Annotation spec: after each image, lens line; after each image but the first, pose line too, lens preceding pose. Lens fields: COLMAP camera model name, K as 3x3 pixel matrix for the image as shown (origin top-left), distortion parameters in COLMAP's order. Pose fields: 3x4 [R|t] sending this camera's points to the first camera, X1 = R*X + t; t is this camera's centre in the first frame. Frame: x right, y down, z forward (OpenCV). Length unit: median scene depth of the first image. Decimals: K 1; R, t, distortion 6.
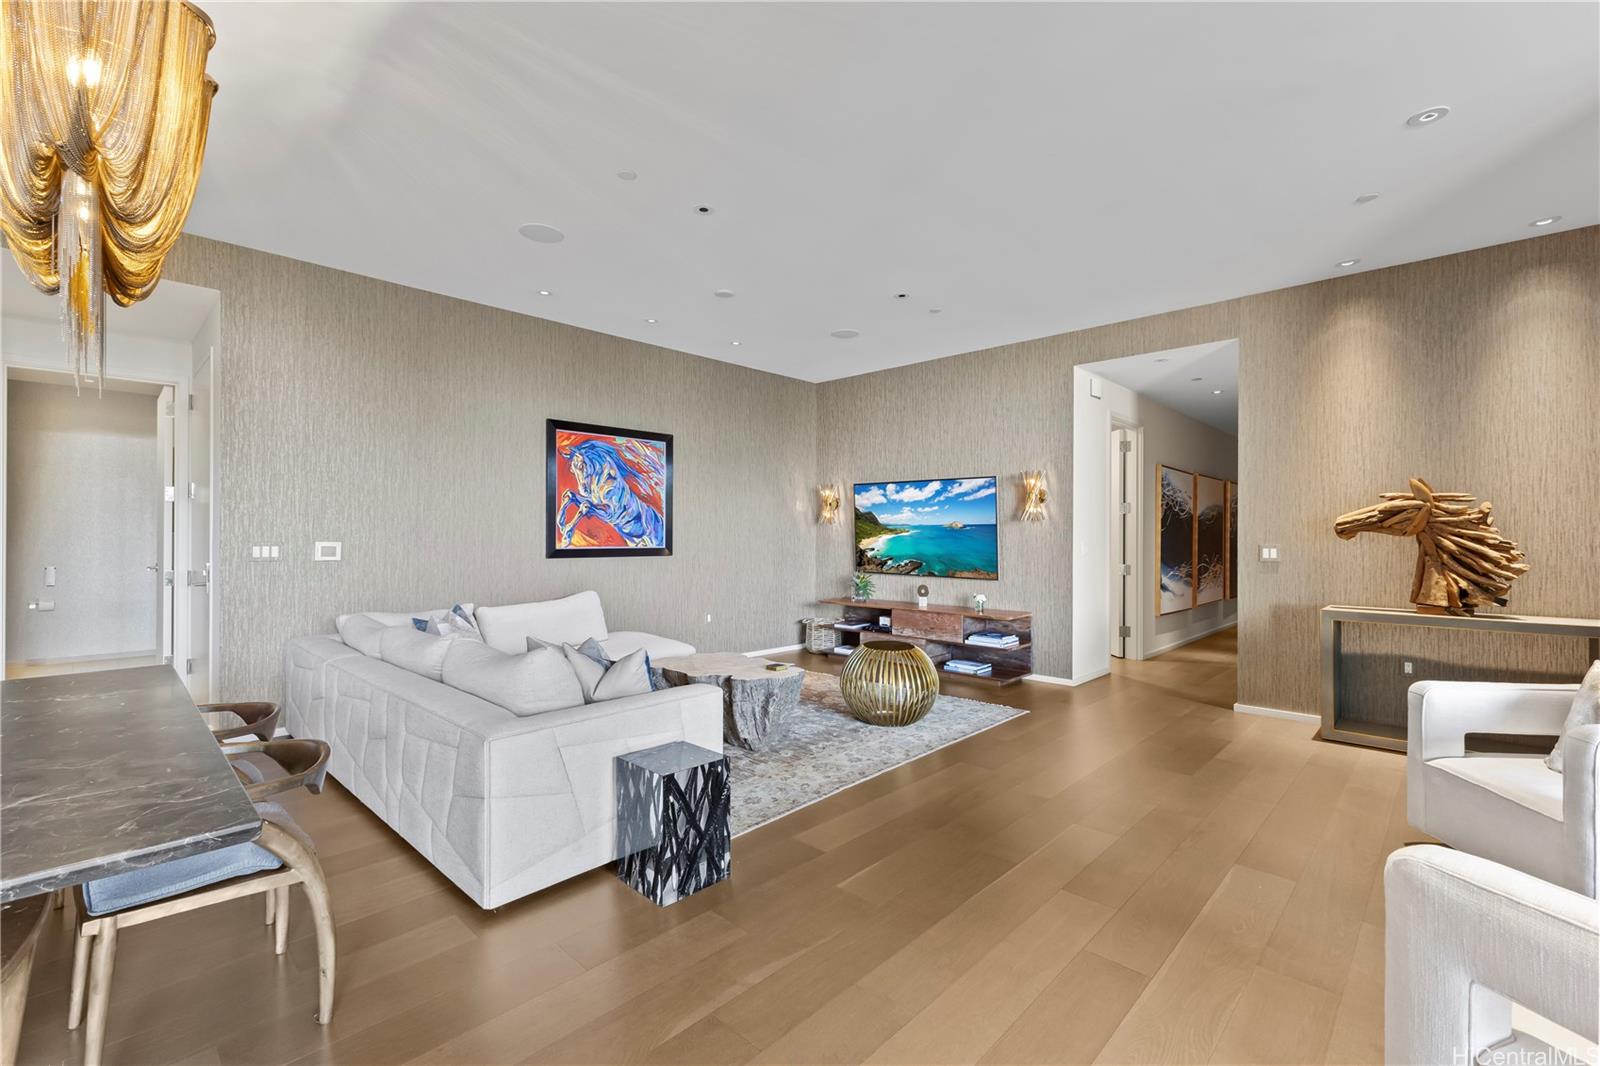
lens RADIAL K [[696.5, 0, 804.4], [0, 696.5, 527.1], [0, 0, 1]] dist [-0.001446, -0.001614]
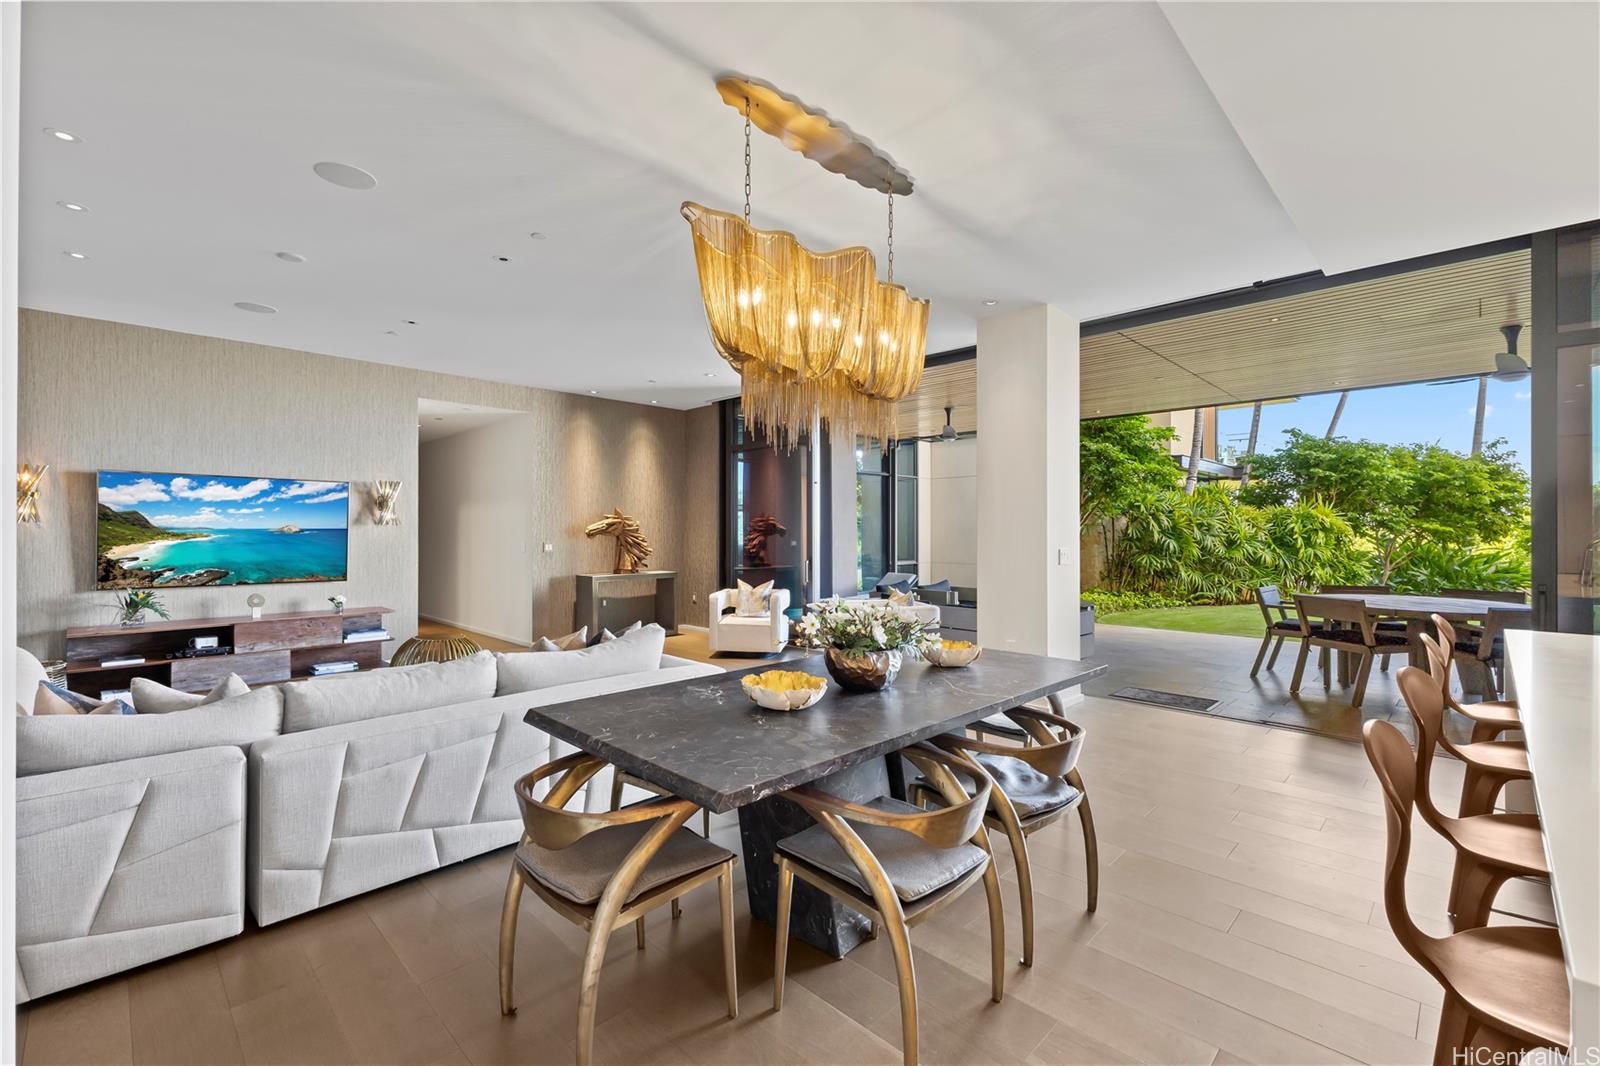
lens RADIAL K [[696.5, 0, 805.9], [0, 696.5, 533.3], [0, 0, 1]] dist [-0.001446, -0.001614]
pose [[0.030313, -0.000526, 0.999540, -0.697701], [-0.002186, 0.999997, 0.000592, 0.001256], [-0.999538, -0.002203, 0.030312, 0.249812]]
